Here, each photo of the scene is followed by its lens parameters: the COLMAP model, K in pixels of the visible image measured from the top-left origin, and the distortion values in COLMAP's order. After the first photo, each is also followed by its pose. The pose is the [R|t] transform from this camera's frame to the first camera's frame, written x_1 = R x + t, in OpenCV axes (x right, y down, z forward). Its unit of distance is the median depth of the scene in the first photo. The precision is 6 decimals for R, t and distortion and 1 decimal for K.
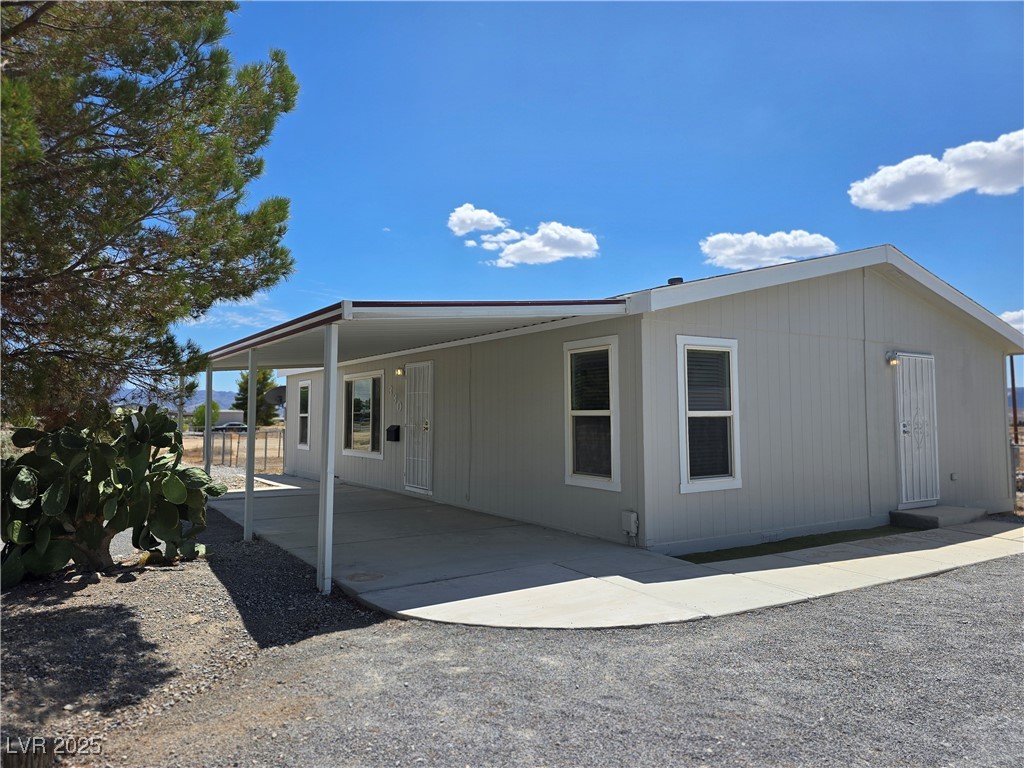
lens RADIAL K [[698.8, 0, 512.0], [0, 698.8, 384.0], [0, 0, 1]] dist [0.066329, -0.083188]
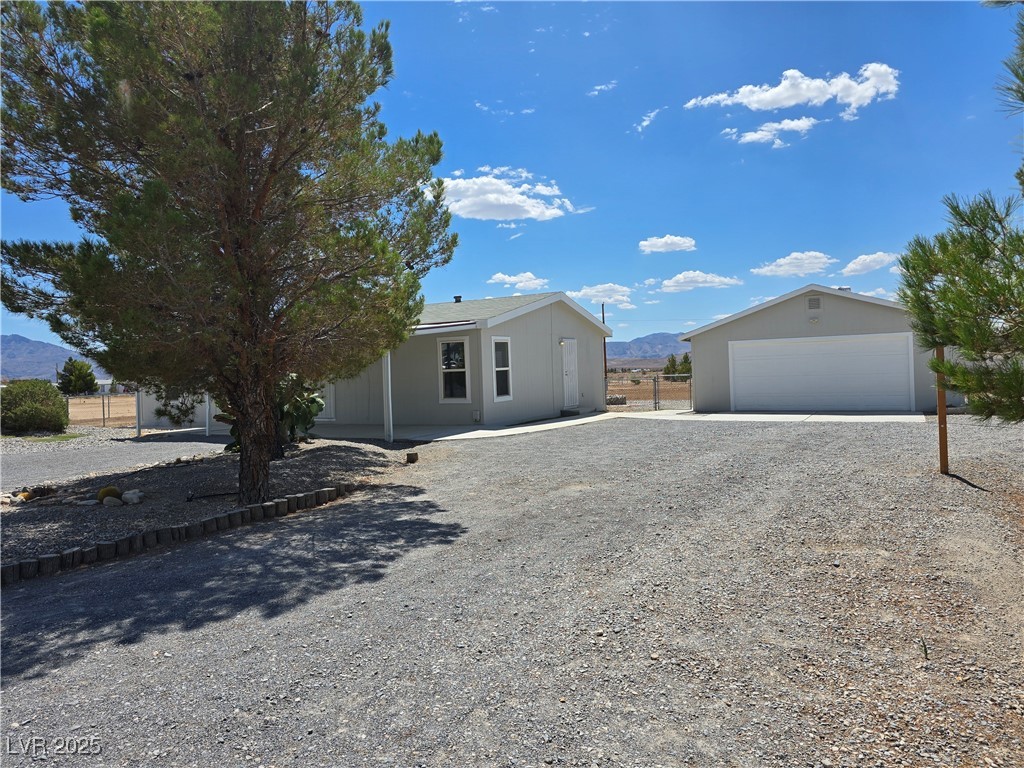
lens RADIAL K [[698.8, 0, 512.0], [0, 698.8, 384.0], [0, 0, 1]] dist [0.066329, -0.083188]
pose [[0.883821, -0.040724, 0.466048, -0.814474], [0.013262, 0.997985, 0.062056, -0.054255], [-0.467636, -0.048666, 0.882580, -1.130190]]
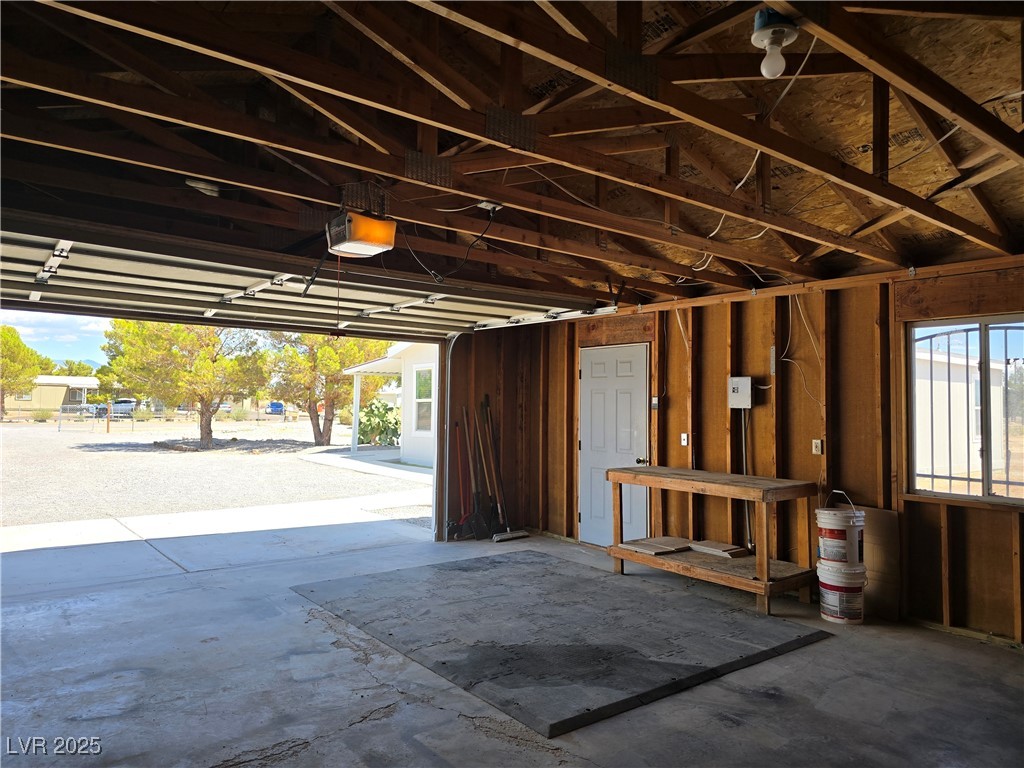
lens RADIAL K [[696.5, 0, 494.7], [0, 696.5, 368.1], [0, 0, 1]] dist [0.079519, -0.087135]
pose [[0.083704, -0.049795, -0.995246, 2.438094], [0.049932, 0.997706, -0.045718, 0.053549], [0.995239, -0.045868, 0.085998, 1.071290]]
